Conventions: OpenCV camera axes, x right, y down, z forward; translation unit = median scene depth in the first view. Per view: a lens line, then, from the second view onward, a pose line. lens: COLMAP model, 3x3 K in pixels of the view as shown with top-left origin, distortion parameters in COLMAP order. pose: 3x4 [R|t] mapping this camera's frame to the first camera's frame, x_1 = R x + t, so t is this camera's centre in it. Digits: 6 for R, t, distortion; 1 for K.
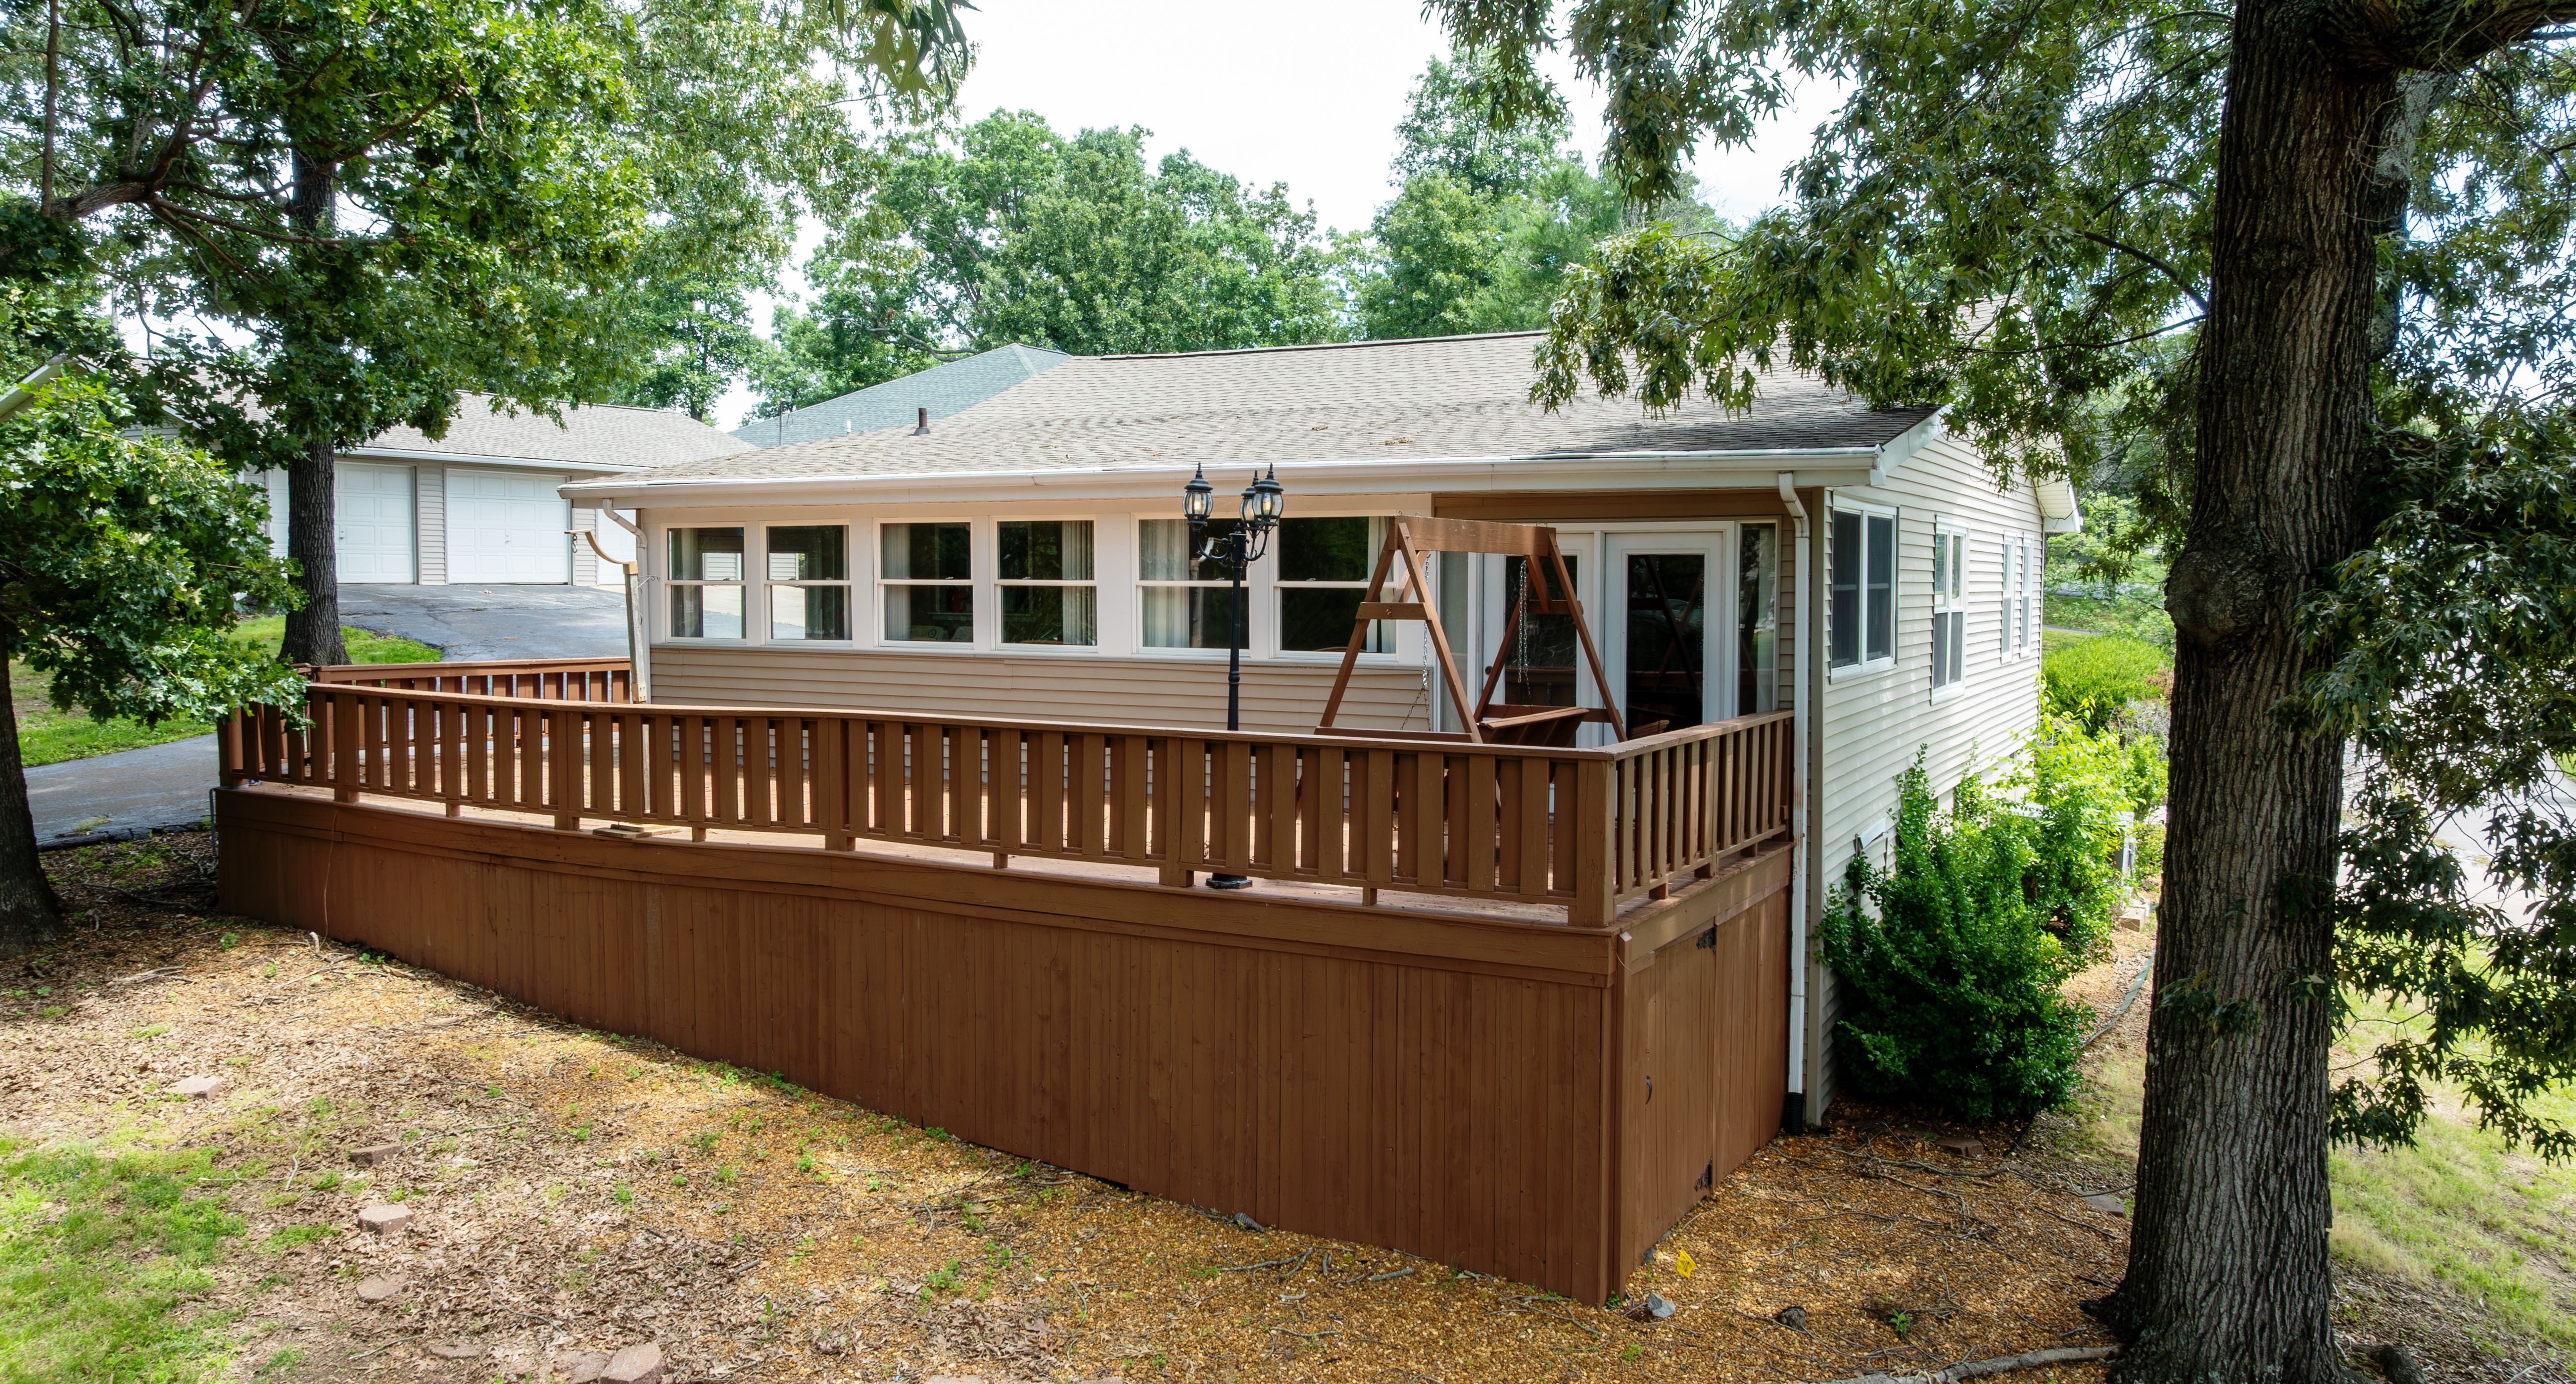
lens RADIAL K [[1881.3, 0, 1285.5], [0, 1881.3, 652.1], [0, 0, 1]] dist [0.000734, 0.000062]
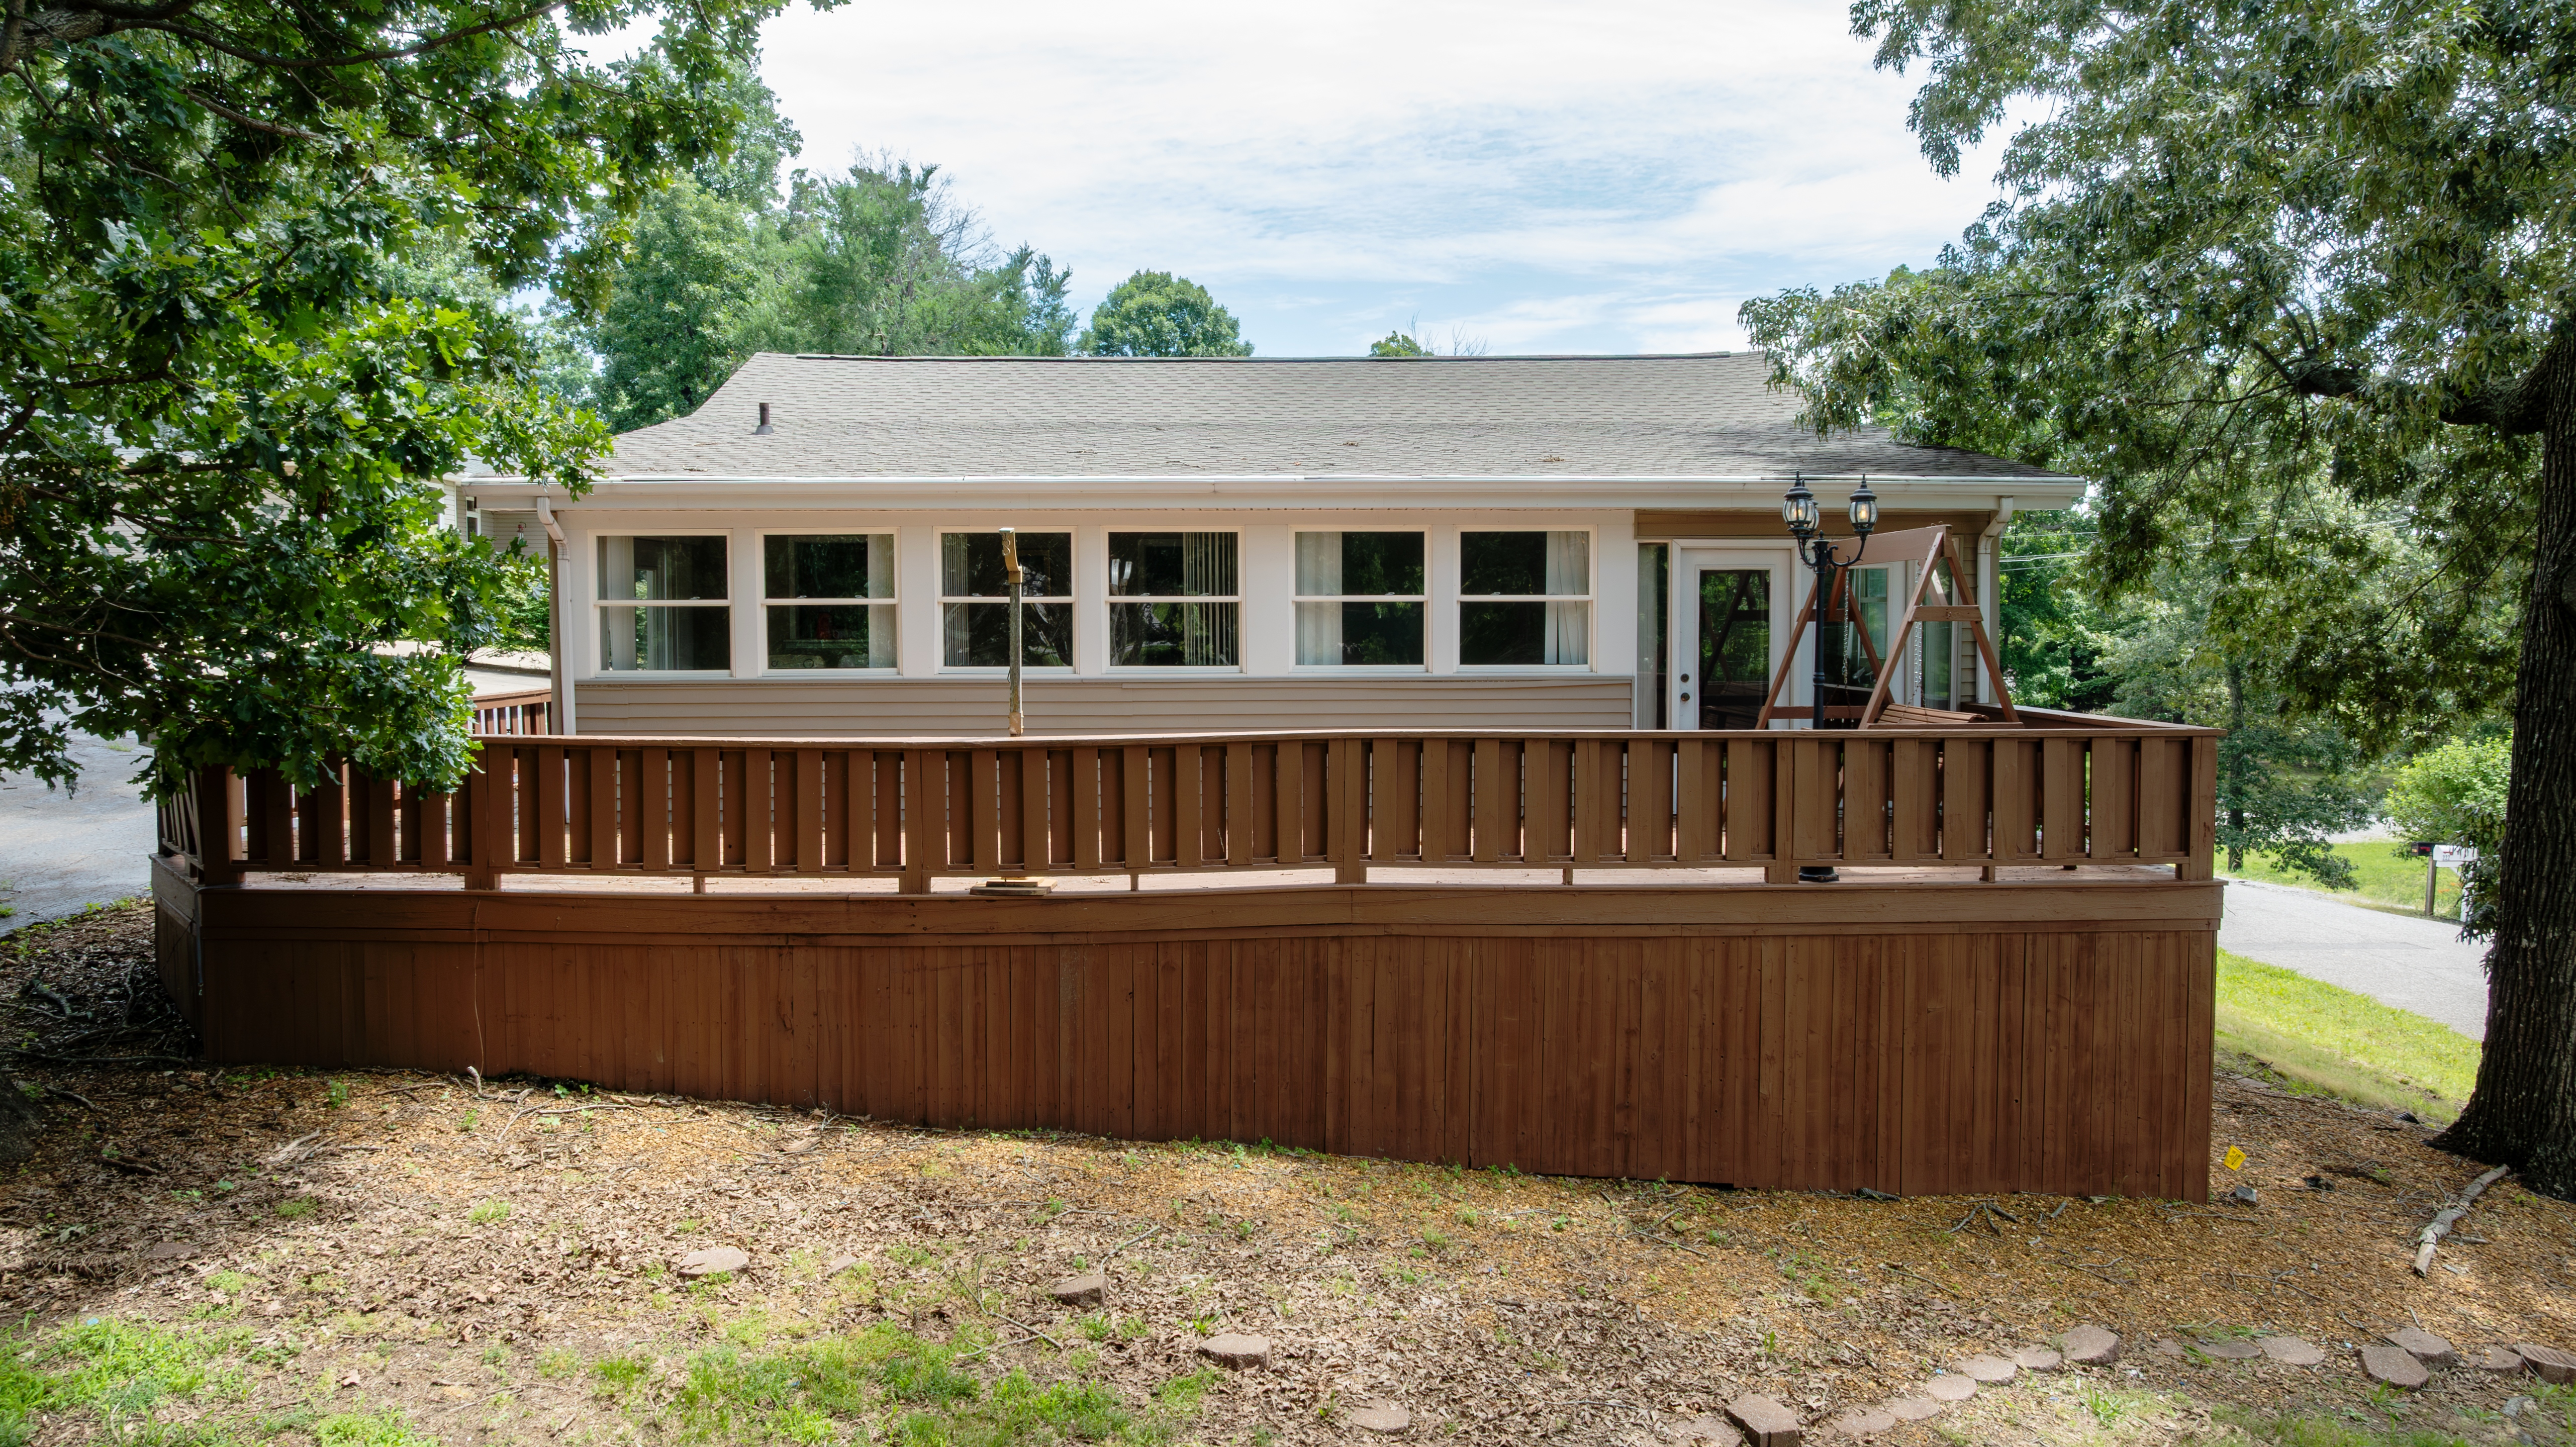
lens RADIAL K [[1829.4, 0, 1288.0], [0, 1829.4, 723.5], [0, 0, 1]] dist [-0.014626, -0.009260]
pose [[0.867124, -0.037766, 0.496658, -0.590493], [0.025189, 0.999170, 0.031999, -0.002531], [-0.497455, -0.015237, 0.867356, 0.200593]]
